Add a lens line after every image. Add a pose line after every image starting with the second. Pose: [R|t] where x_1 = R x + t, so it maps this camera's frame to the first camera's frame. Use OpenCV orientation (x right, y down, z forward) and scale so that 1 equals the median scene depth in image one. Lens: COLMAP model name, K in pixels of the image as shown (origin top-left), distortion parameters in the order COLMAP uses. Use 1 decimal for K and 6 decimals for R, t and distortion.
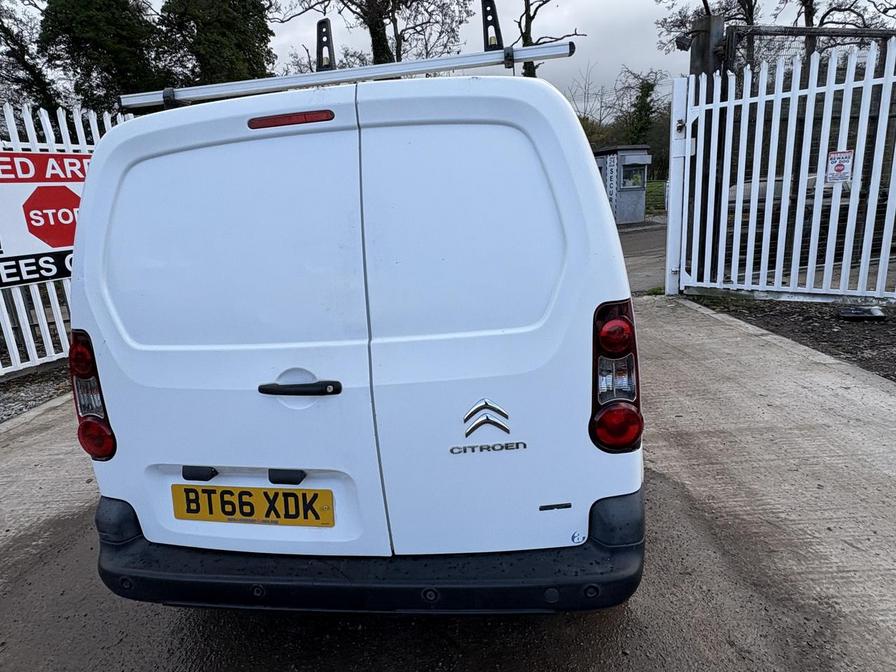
lens RADIAL K [[540.5, 0, 446.8], [0, 540.5, 331.3], [0, 0, 1]] dist [0.000904, 0.001589]
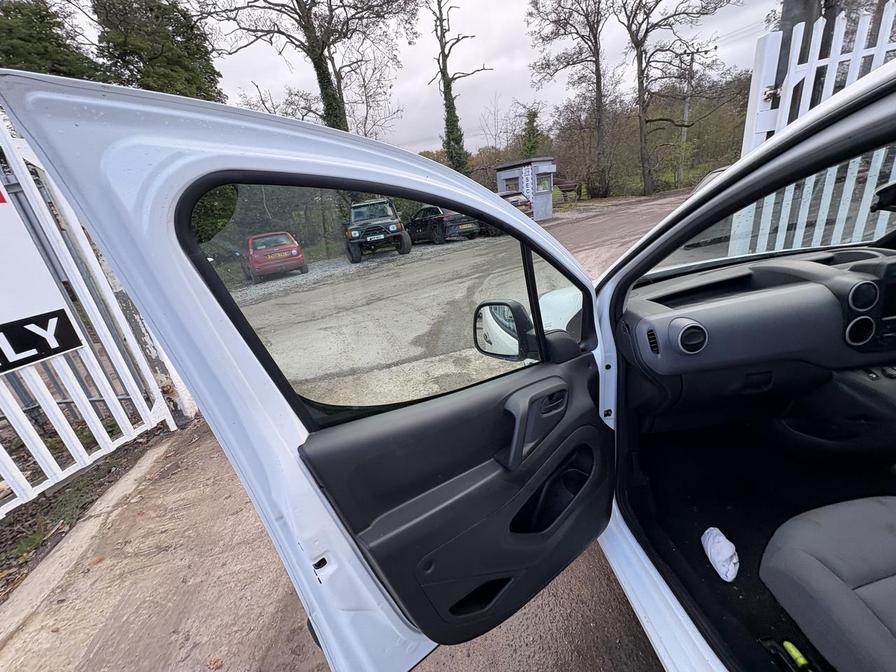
lens RADIAL K [[356.6, 0, 447.3], [0, 356.6, 334.0], [0, 0, 1]] dist [0.001323, -0.000481]
pose [[0.975528, -0.135147, 0.173436, -0.271255], [0.119049, 0.987827, 0.100125, -0.142721], [-0.184857, -0.077027, 0.979742, 0.616228]]
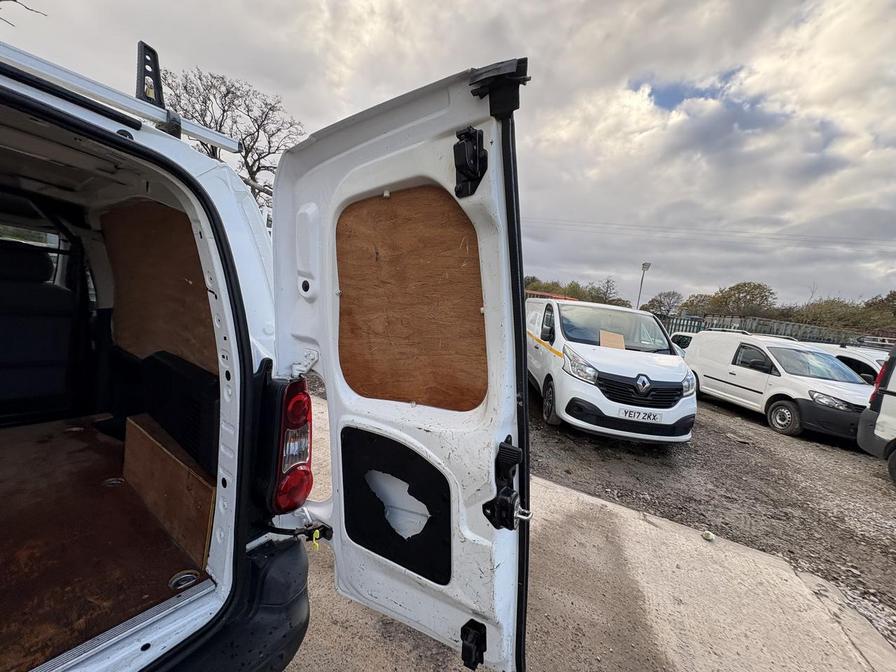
lens RADIAL K [[356.6, 0, 445.0], [0, 356.6, 333.6], [0, 0, 1]] dist [0.001323, -0.000481]
pose [[0.450642, 0.056047, 0.890944, -0.059490], [0.044714, 0.995357, -0.085231, -0.019175], [-0.891584, 0.078246, 0.446043, 0.095752]]
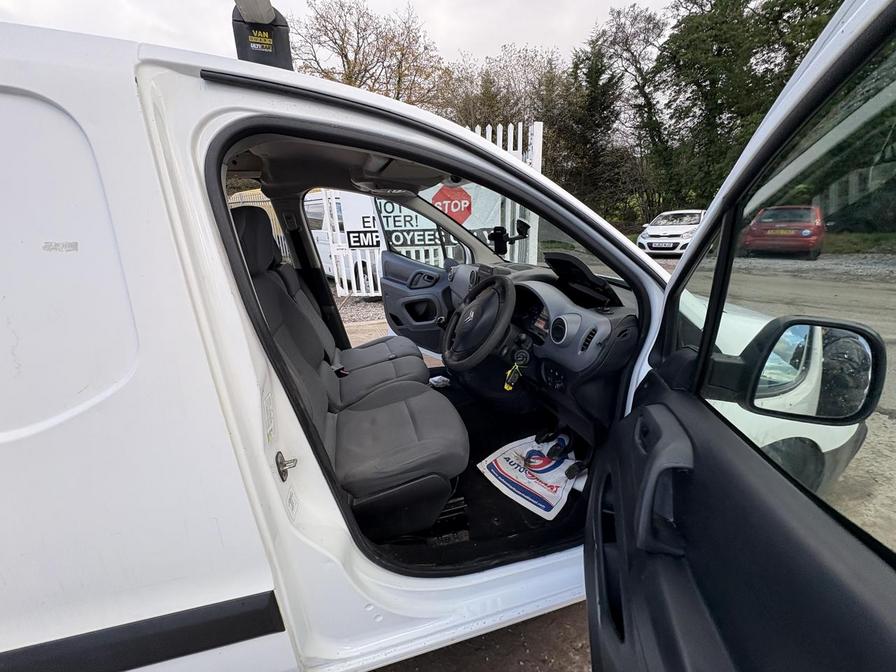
lens RADIAL K [[356.6, 0, 449.0], [0, 356.6, 334.9], [0, 0, 1]] dist [0.001323, -0.000481]
pose [[0.381080, 0.355082, -0.853636, 0.261876], [-0.224167, 0.931243, 0.287290, -0.157307], [0.896954, 0.081876, 0.434476, 0.582846]]
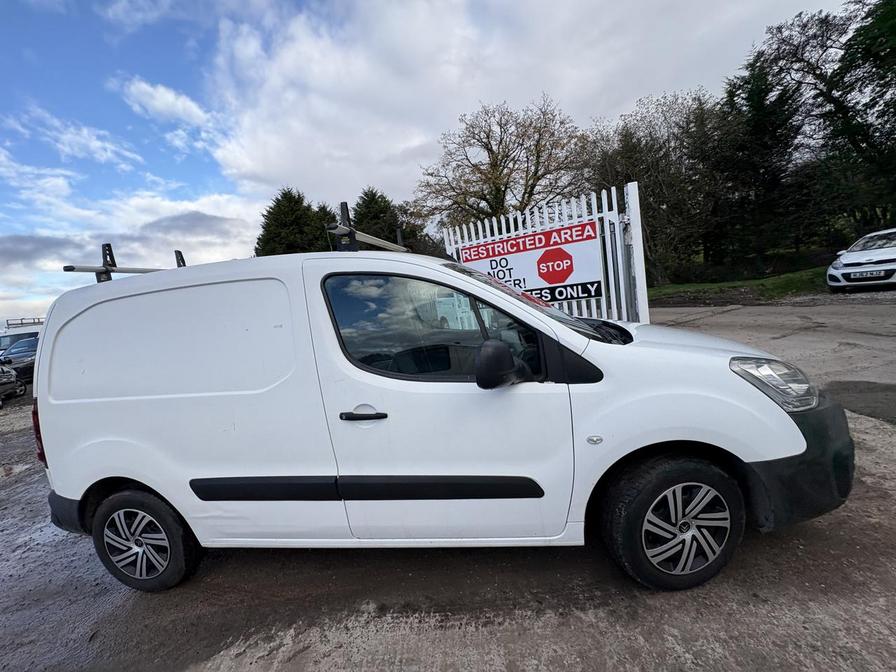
lens RADIAL K [[356.6, 0, 444.9], [0, 356.6, 334.2], [0, 0, 1]] dist [0.001323, -0.000481]
pose [[-0.015939, 0.203781, -0.978887, 0.431205], [-0.100617, 0.973715, 0.204343, -0.199390], [0.994798, 0.101749, 0.004984, 0.676597]]
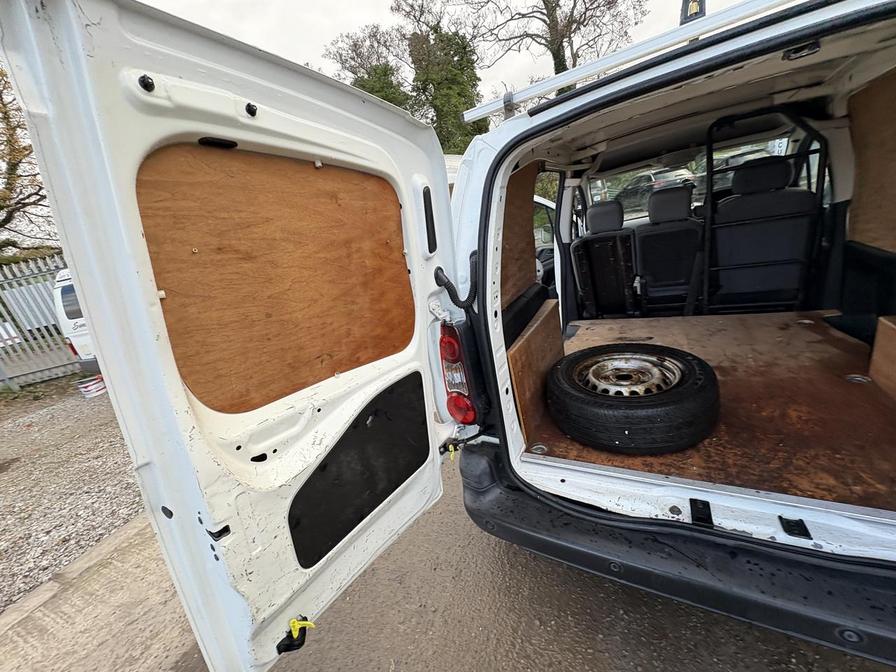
lens RADIAL K [[356.6, 0, 448.5], [0, 356.6, 333.3], [0, 0, 1]] dist [0.001323, -0.000481]
pose [[0.920315, 0.007970, -0.391097, -0.109113], [0.043972, 0.991348, 0.123675, -0.023646], [0.388699, -0.131017, 0.912002, 0.081796]]
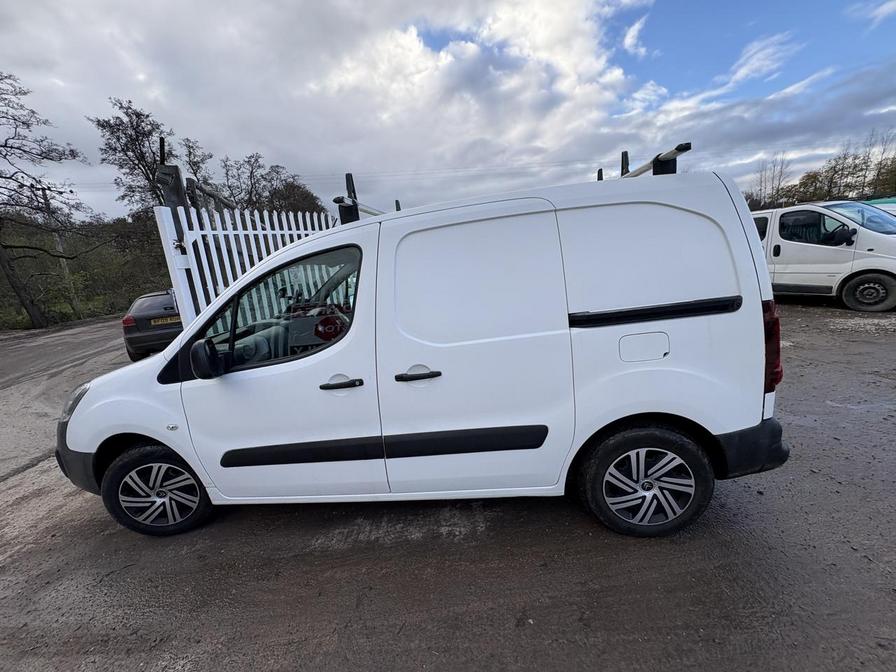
lens RADIAL K [[356.6, 0, 445.4], [0, 356.6, 330.8], [0, 0, 1]] dist [0.001323, -0.000481]
pose [[0.002044, -0.124620, 0.992202, -0.423994], [0.336941, 0.934272, 0.116650, -0.113234], [-0.941523, 0.334076, 0.043899, 0.570483]]
